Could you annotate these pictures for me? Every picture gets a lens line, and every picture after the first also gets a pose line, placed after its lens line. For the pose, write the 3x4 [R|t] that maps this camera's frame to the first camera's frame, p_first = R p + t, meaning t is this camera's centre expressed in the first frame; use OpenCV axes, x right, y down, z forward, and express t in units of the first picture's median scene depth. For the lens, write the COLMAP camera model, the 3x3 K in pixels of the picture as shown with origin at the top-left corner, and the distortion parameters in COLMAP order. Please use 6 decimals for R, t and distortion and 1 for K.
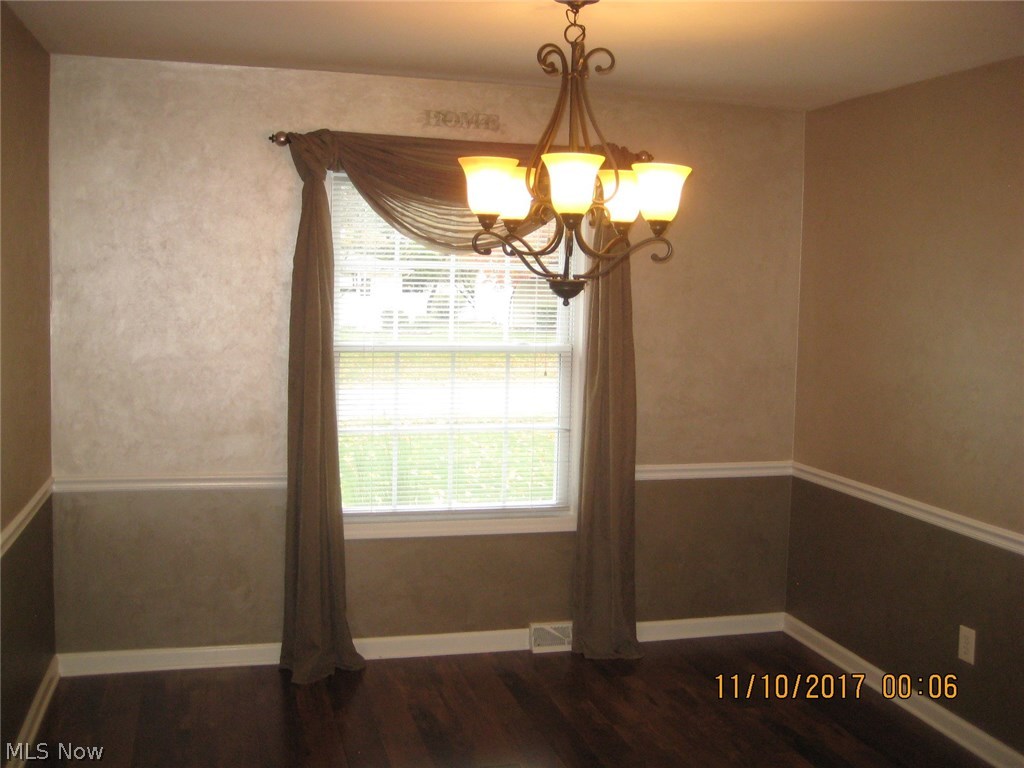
lens RADIAL K [[1075.0, 0, 512.0], [0, 1075.0, 384.0], [0, 0, 1]] dist [-0.164963, 0.220762]
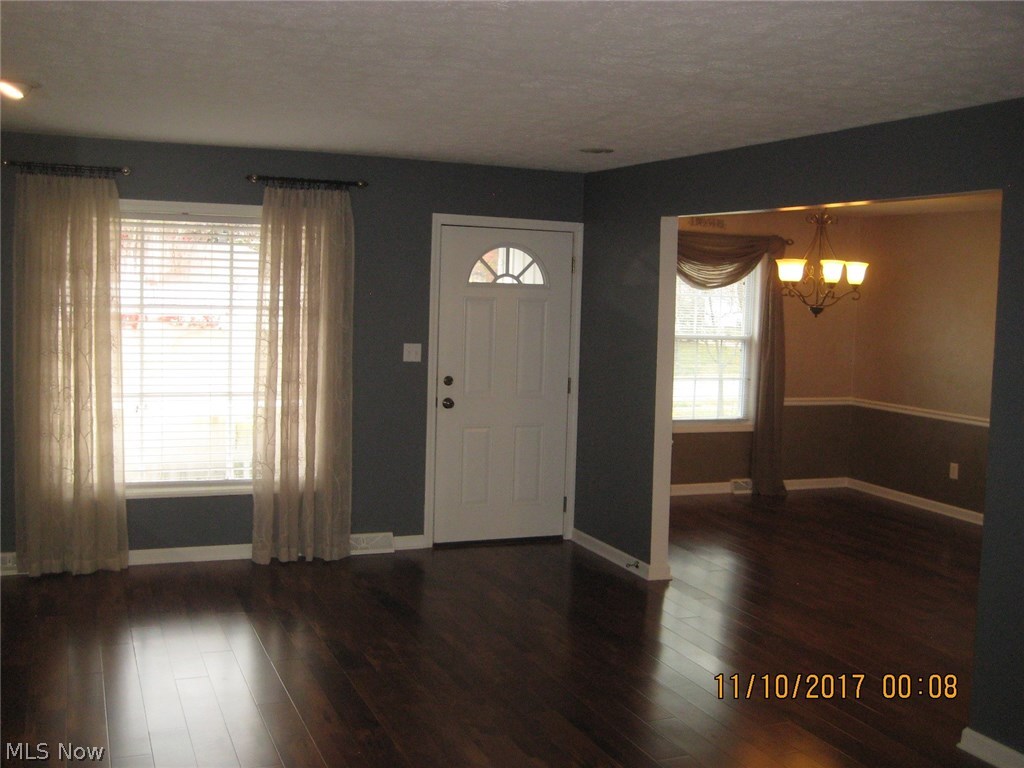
lens RADIAL K [[1075.0, 0, 512.0], [0, 1075.0, 384.0], [0, 0, 1]] dist [-0.164963, 0.220762]
pose [[0.990050, 0.001569, 0.140704, -0.659496], [0.000009, 0.999937, -0.011213, 0.072345], [-0.140713, 0.011103, 0.989988, -0.880432]]
